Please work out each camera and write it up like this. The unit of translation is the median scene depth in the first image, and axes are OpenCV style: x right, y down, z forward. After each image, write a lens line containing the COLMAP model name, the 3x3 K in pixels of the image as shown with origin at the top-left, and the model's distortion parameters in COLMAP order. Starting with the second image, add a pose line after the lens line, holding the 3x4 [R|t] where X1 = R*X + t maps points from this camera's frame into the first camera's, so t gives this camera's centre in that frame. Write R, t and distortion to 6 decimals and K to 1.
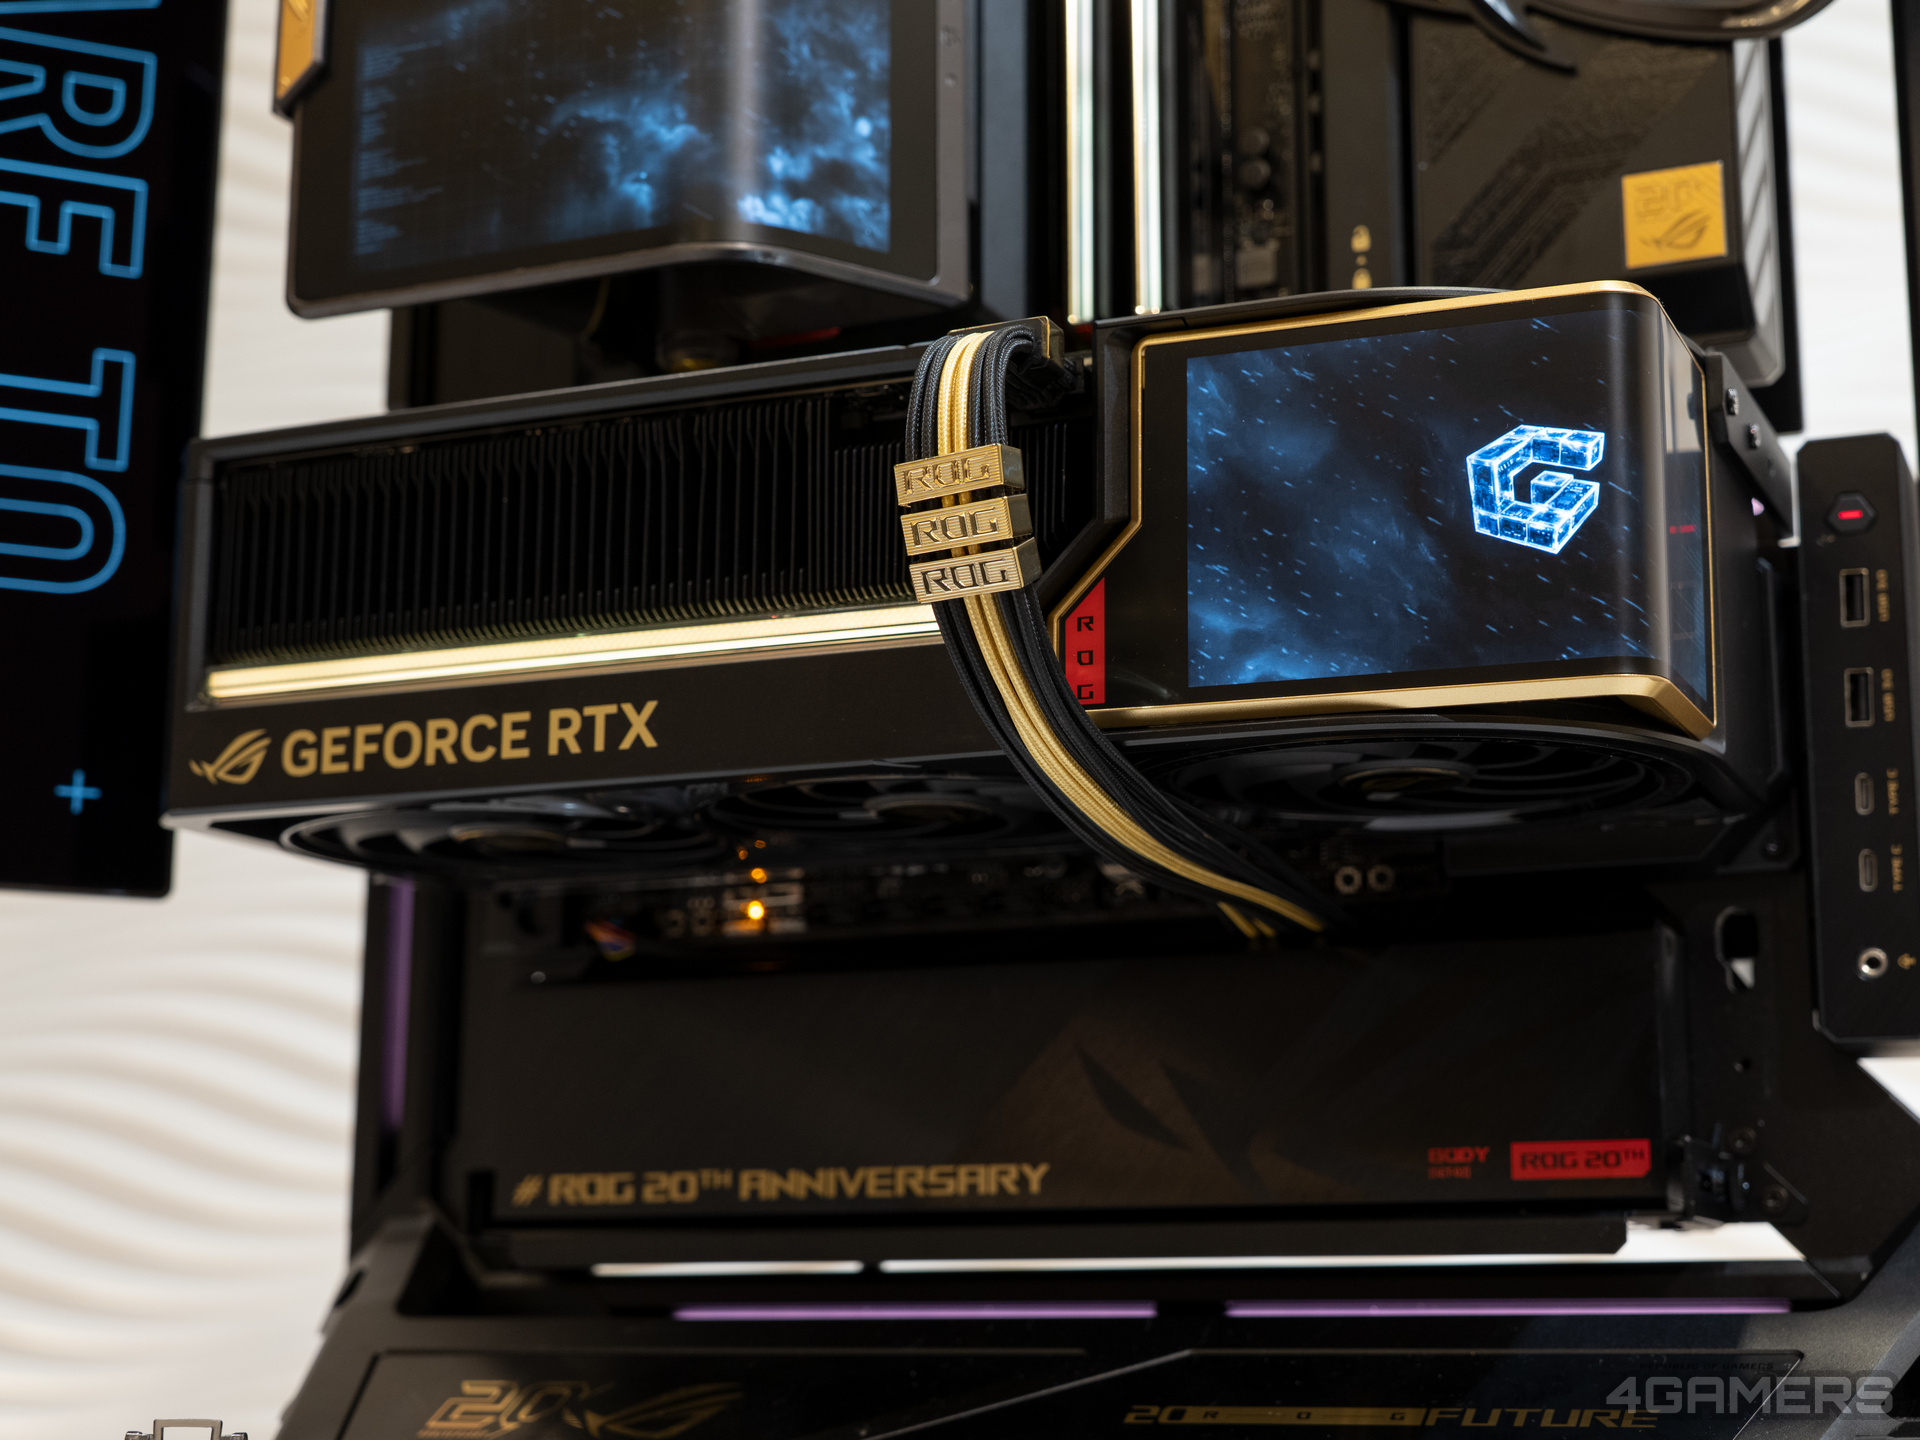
lens RADIAL K [[2928.9, 0, 1039.8], [0, 2928.9, 720.6], [0, 0, 1]] dist [0.016590, 0.037661]
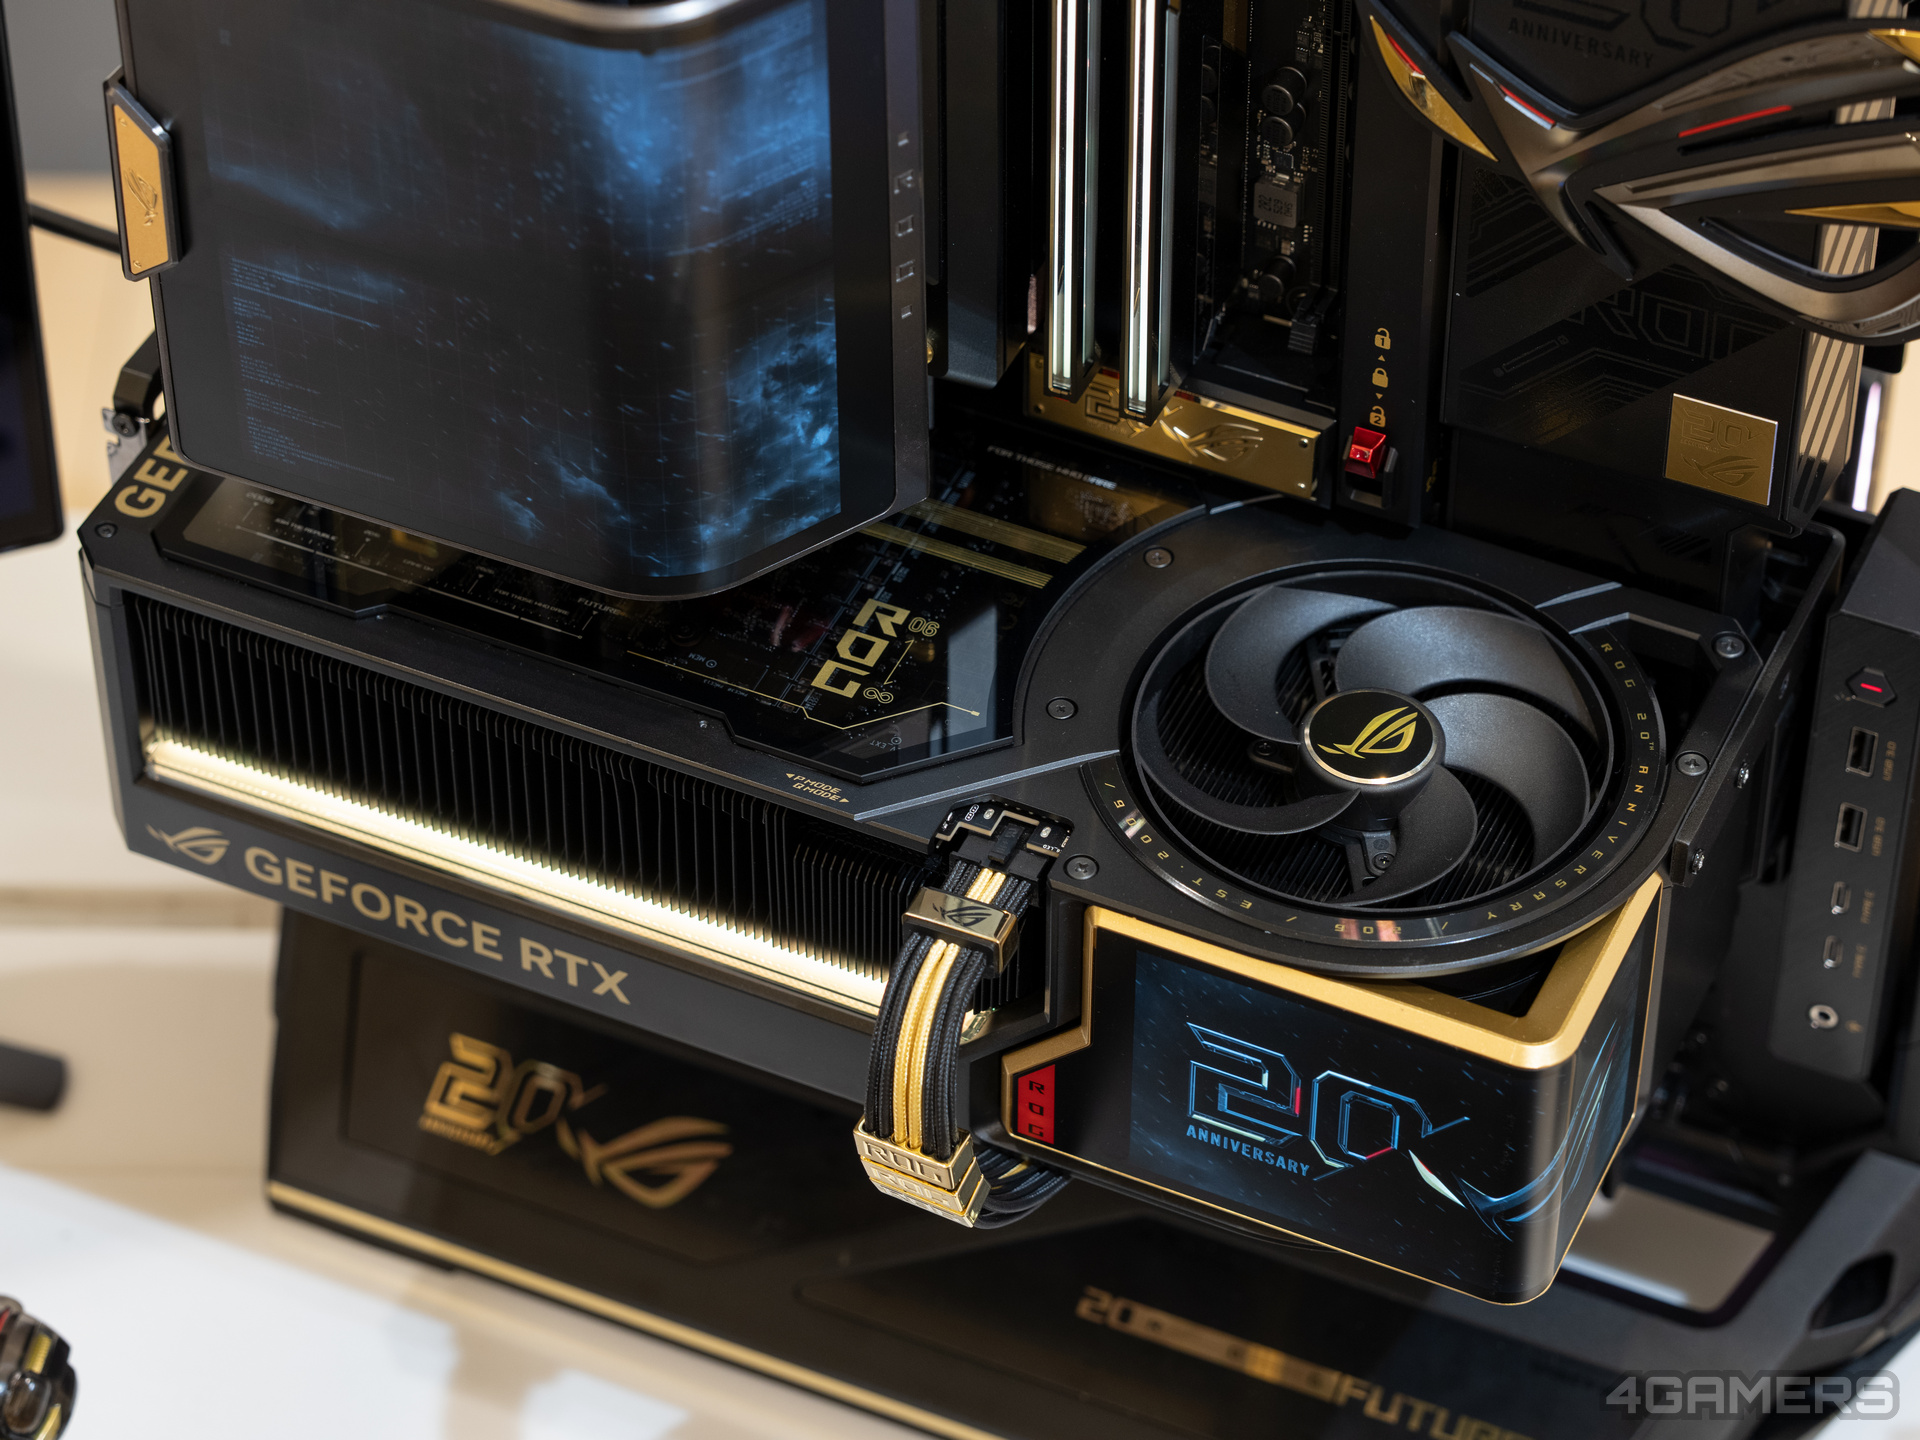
lens RADIAL K [[6231.1, 0, 960.0], [0, 6231.1, 720.0], [0, 0, 1]] dist [0.052611, -1.223374]
pose [[0.999266, 0.025699, -0.028417, 0.044601], [0.008549, 0.573428, 0.819212, -1.800644], [0.037348, -0.818853, 0.572787, -0.170163]]
